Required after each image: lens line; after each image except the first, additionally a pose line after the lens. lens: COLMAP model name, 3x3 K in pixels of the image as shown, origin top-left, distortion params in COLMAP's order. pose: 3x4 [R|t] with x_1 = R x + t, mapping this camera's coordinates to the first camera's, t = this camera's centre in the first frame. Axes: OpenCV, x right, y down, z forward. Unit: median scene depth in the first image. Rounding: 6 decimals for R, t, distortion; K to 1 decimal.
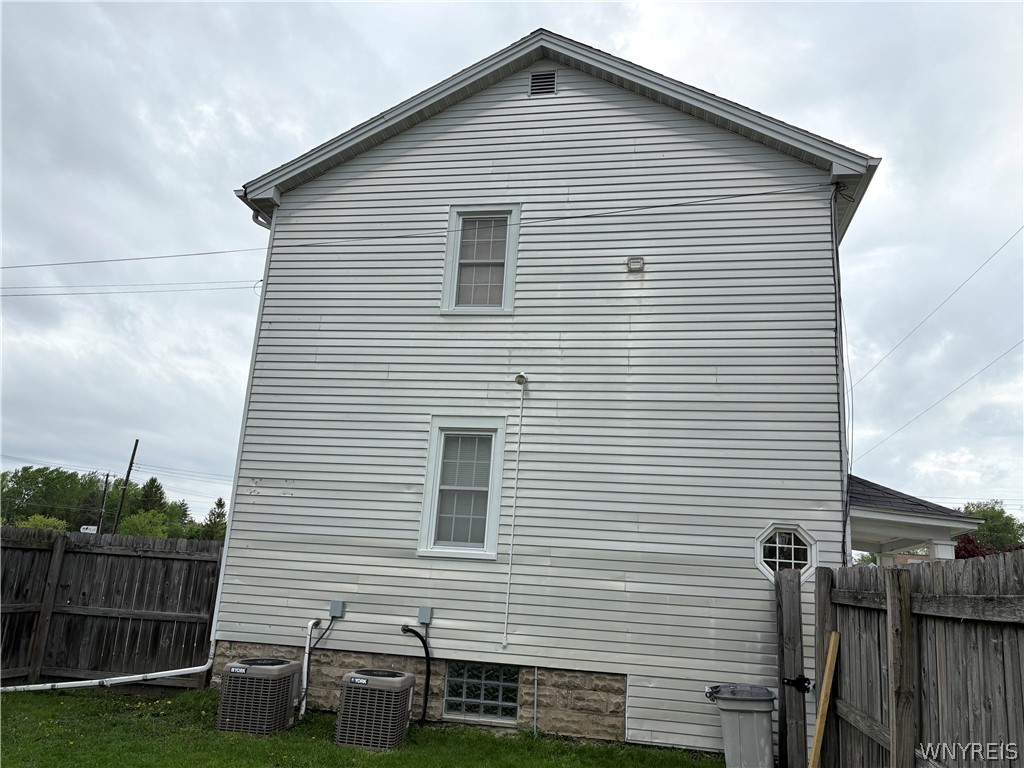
lens RADIAL K [[782.9, 0, 516.2], [0, 782.9, 375.8], [0, 0, 1]] dist [0.064685, -0.063602]
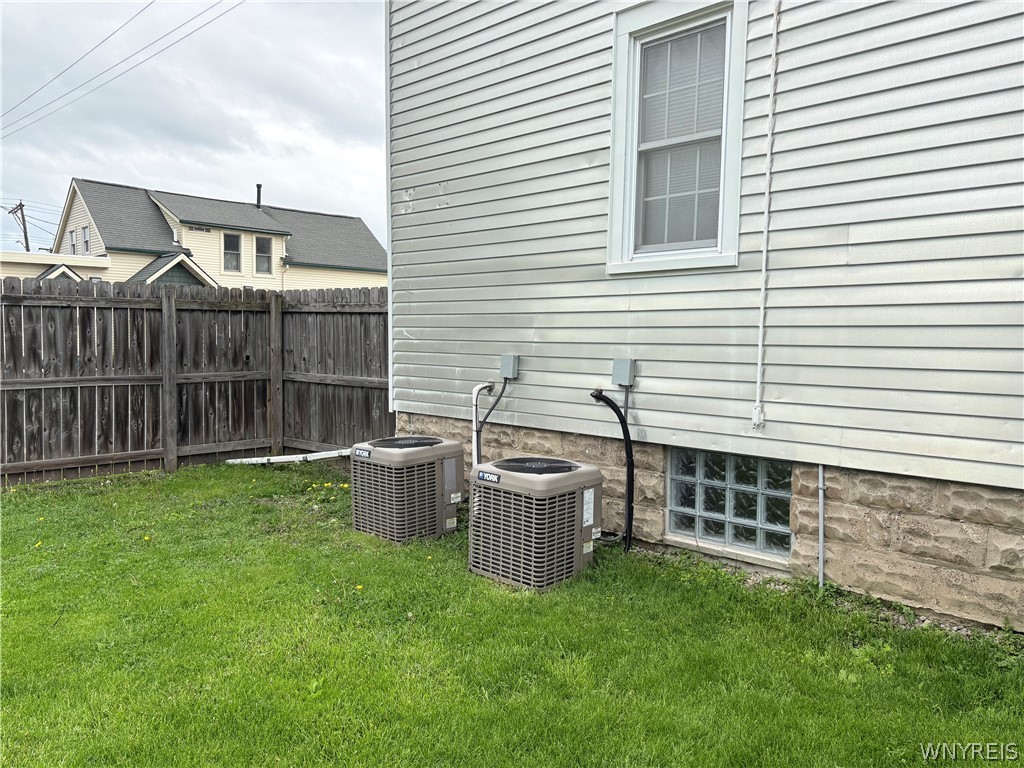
lens RADIAL K [[782.9, 0, 516.2], [0, 782.9, 375.8], [0, 0, 1]] dist [0.064685, -0.063602]
pose [[0.833156, -0.025808, -0.552436, 0.134923], [0.178433, 0.958034, 0.224348, 0.163481], [0.523462, -0.285490, 0.802797, 0.497526]]
